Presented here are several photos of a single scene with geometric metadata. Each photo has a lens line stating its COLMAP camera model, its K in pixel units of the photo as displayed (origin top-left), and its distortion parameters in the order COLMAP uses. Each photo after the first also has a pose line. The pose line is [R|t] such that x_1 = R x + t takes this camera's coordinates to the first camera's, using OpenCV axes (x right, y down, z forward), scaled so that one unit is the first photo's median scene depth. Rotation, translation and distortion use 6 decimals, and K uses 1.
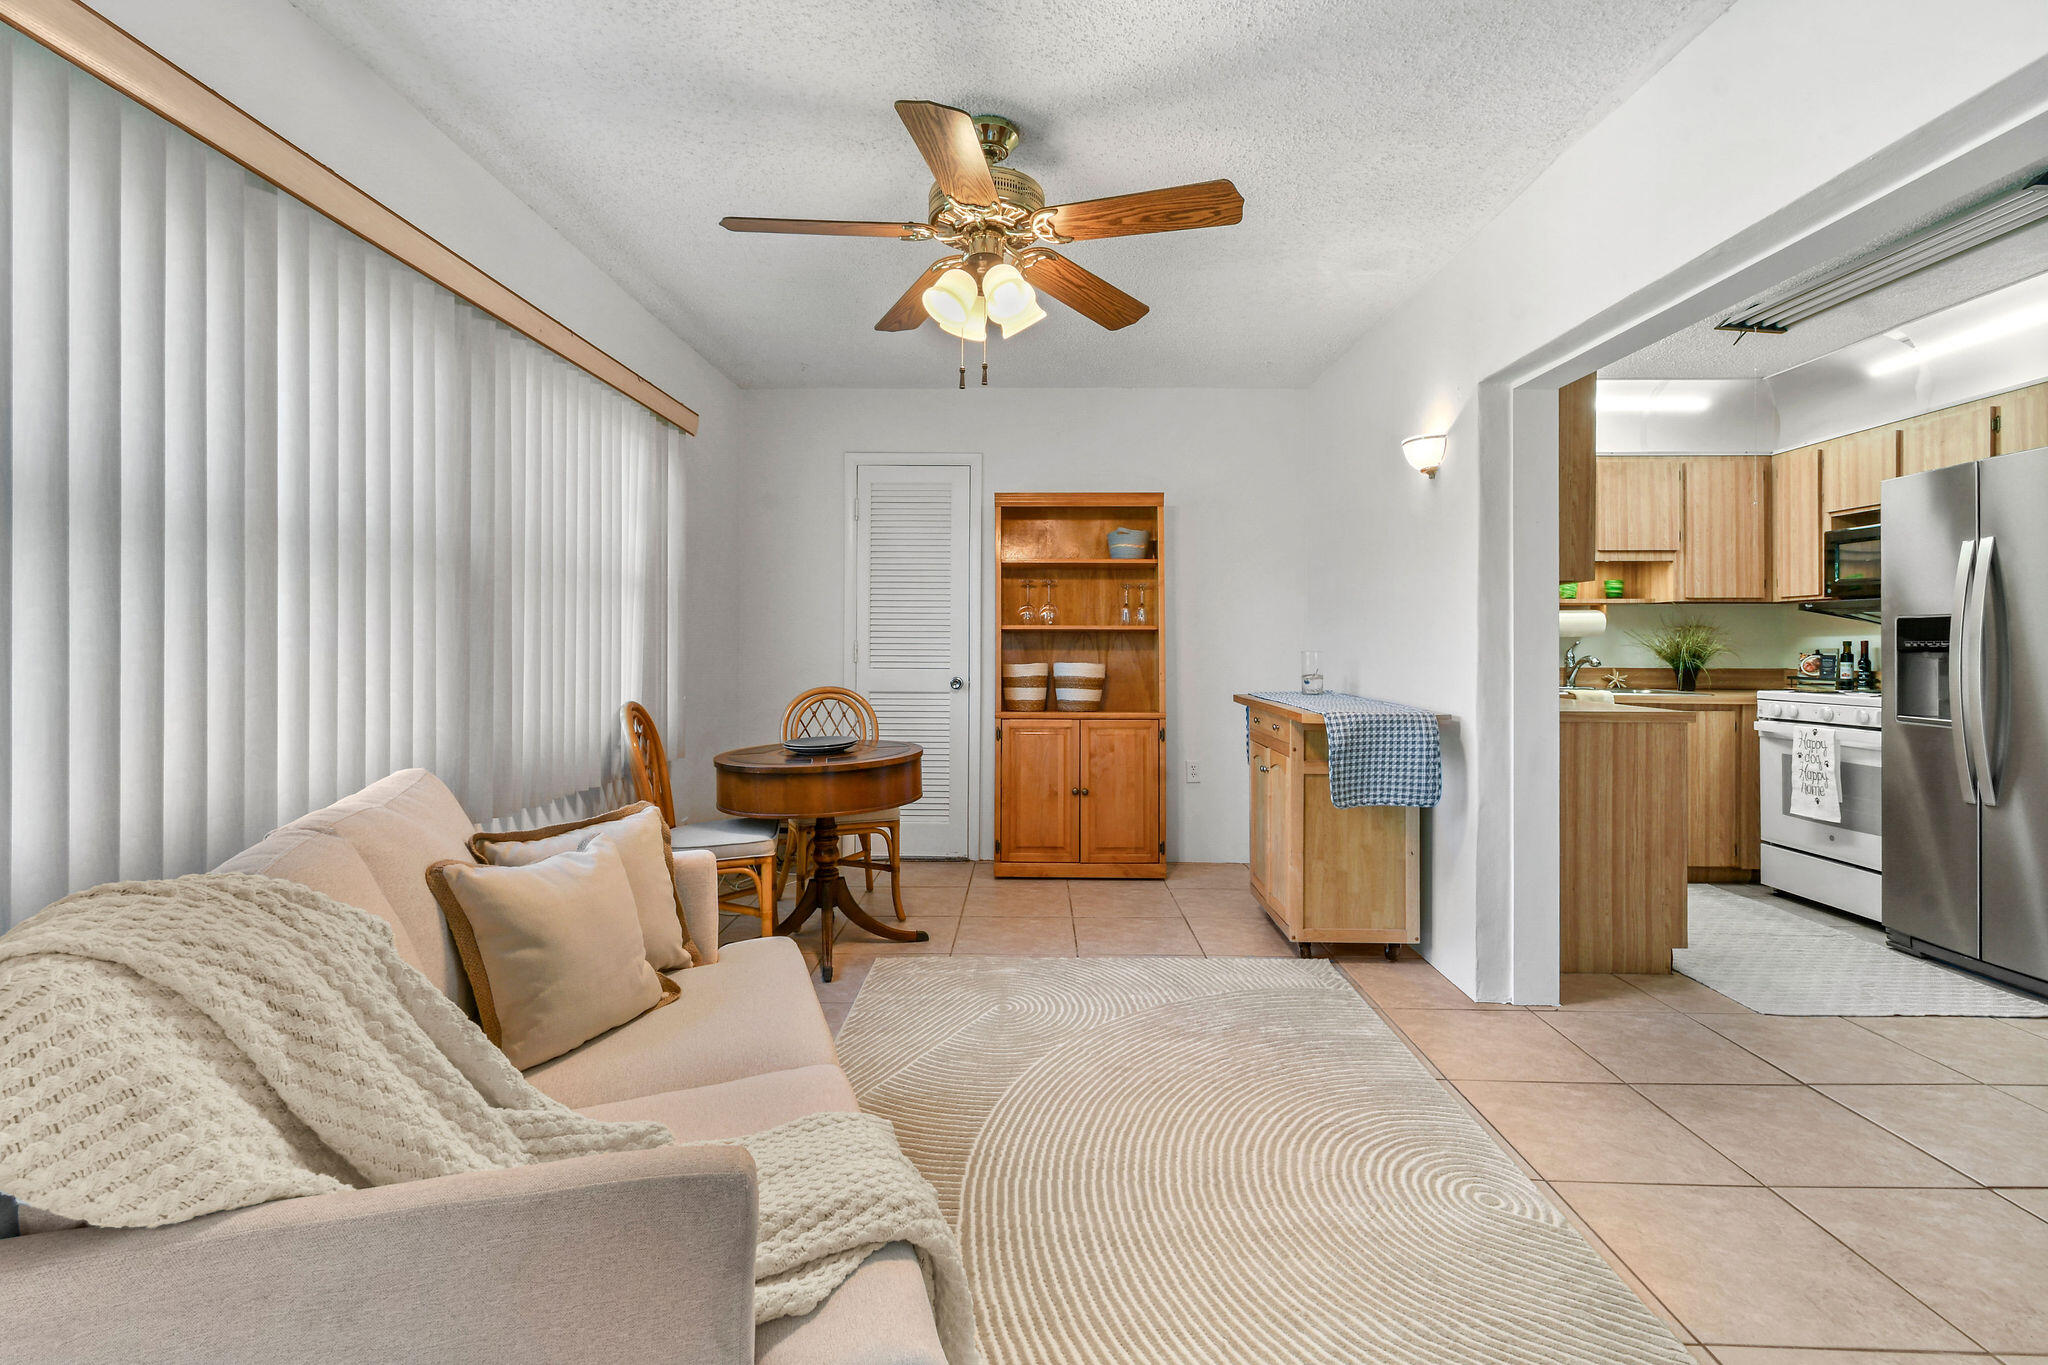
lens RADIAL K [[903.7, 0, 1022.0], [0, 903.7, 639.2], [0, 0, 1]] dist [0.020320, -0.015854]
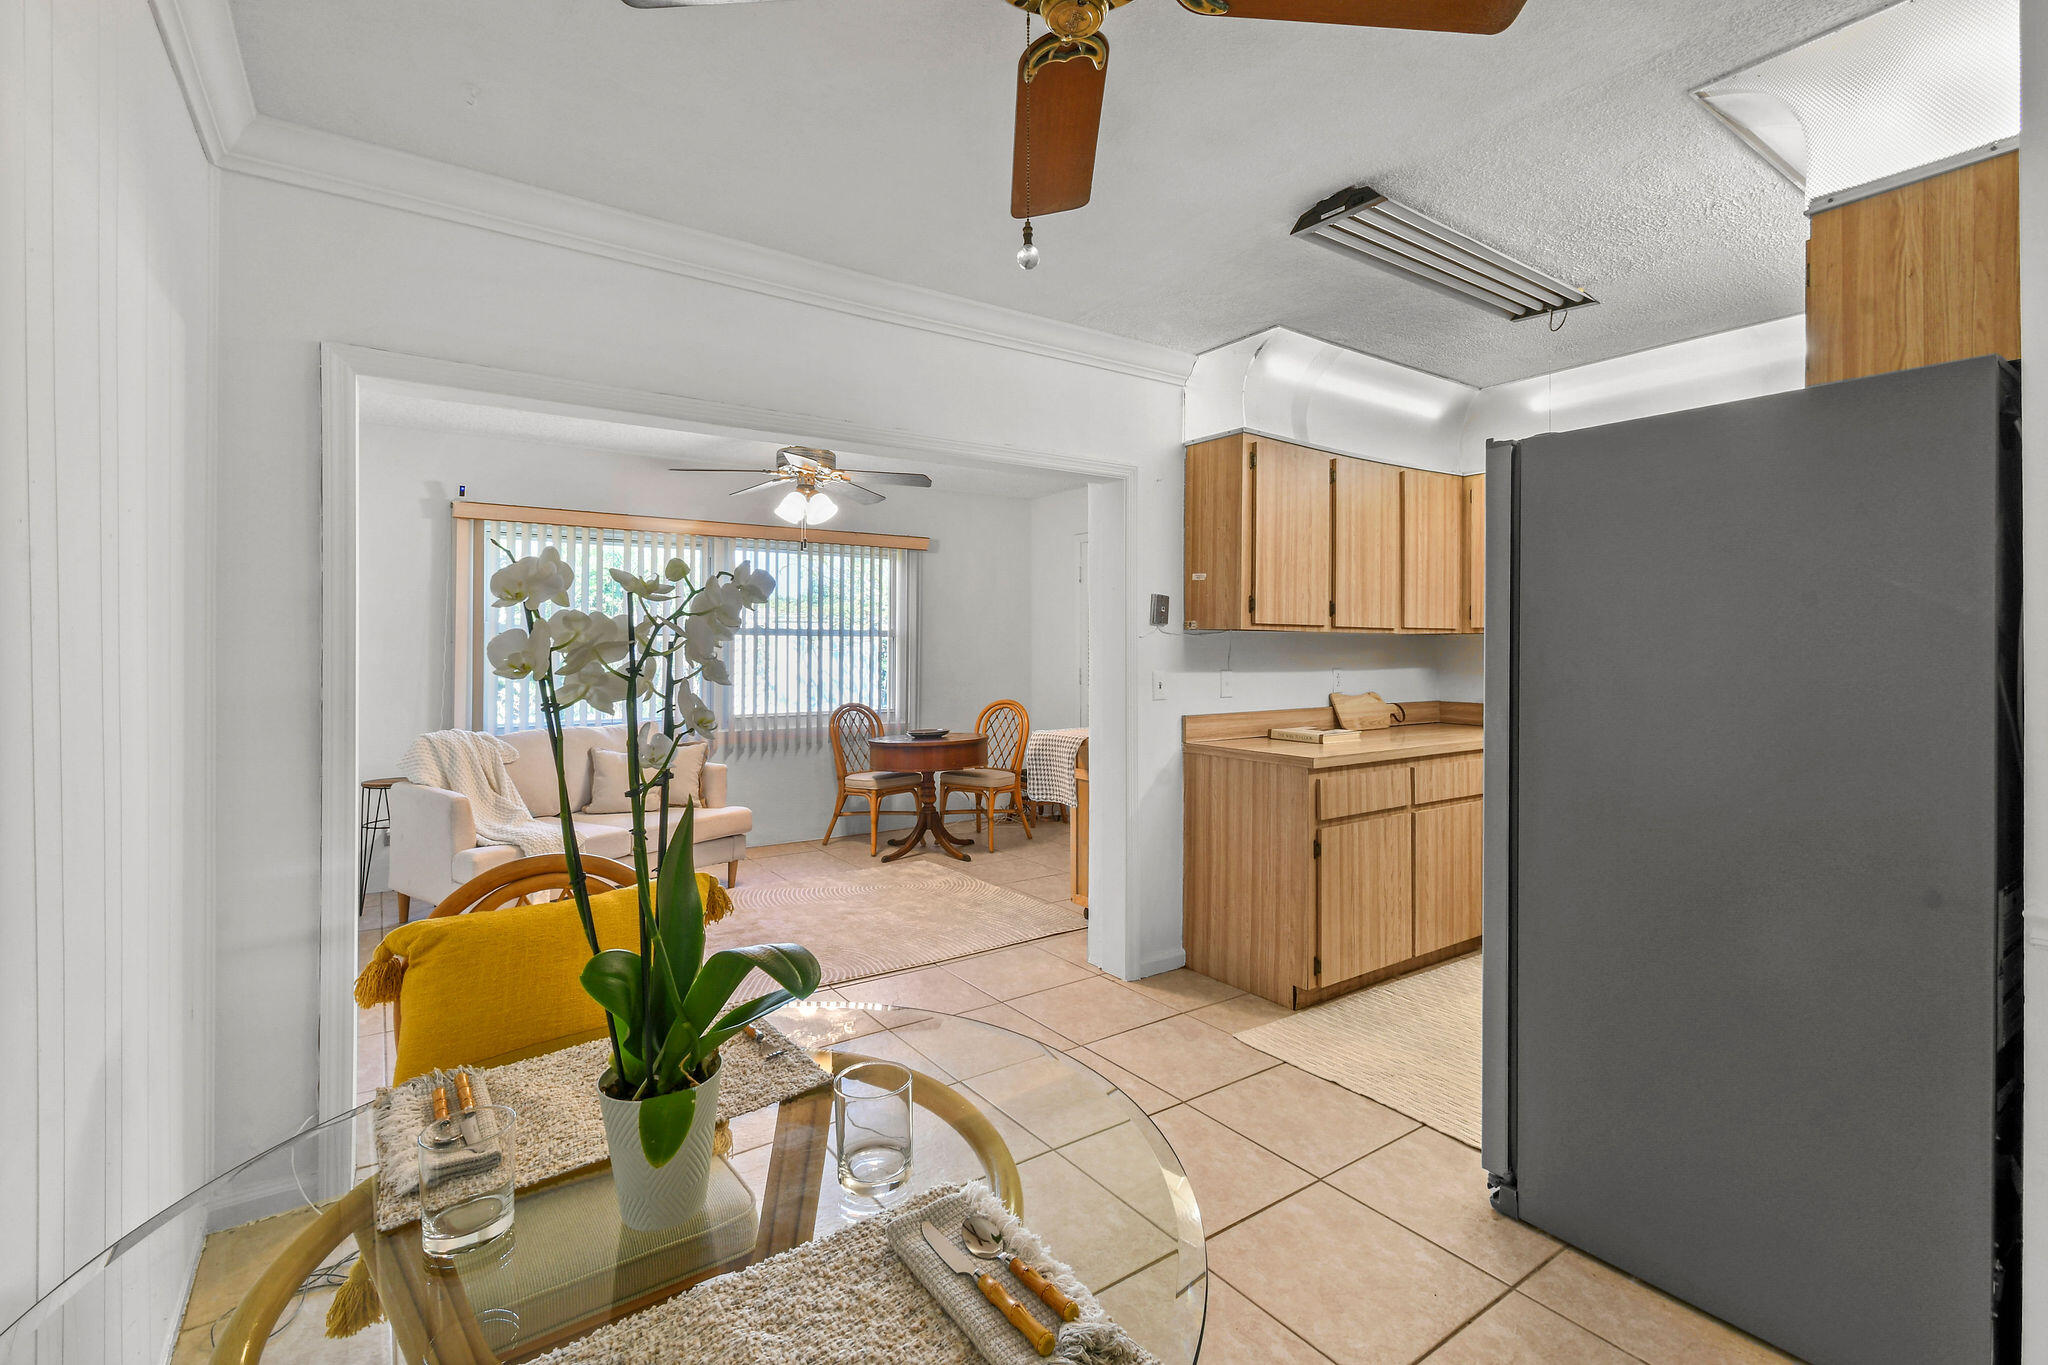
lens RADIAL K [[924.0, 0, 1071.2], [0, 924.0, 647.8], [0, 0, 1]] dist [0.000361, -0.000163]
pose [[0.621948, -0.001186, -0.783058, 0.989445], [0.000452, 0.999999, -0.001155, -0.030248], [0.783059, 0.000365, 0.621948, 0.104164]]
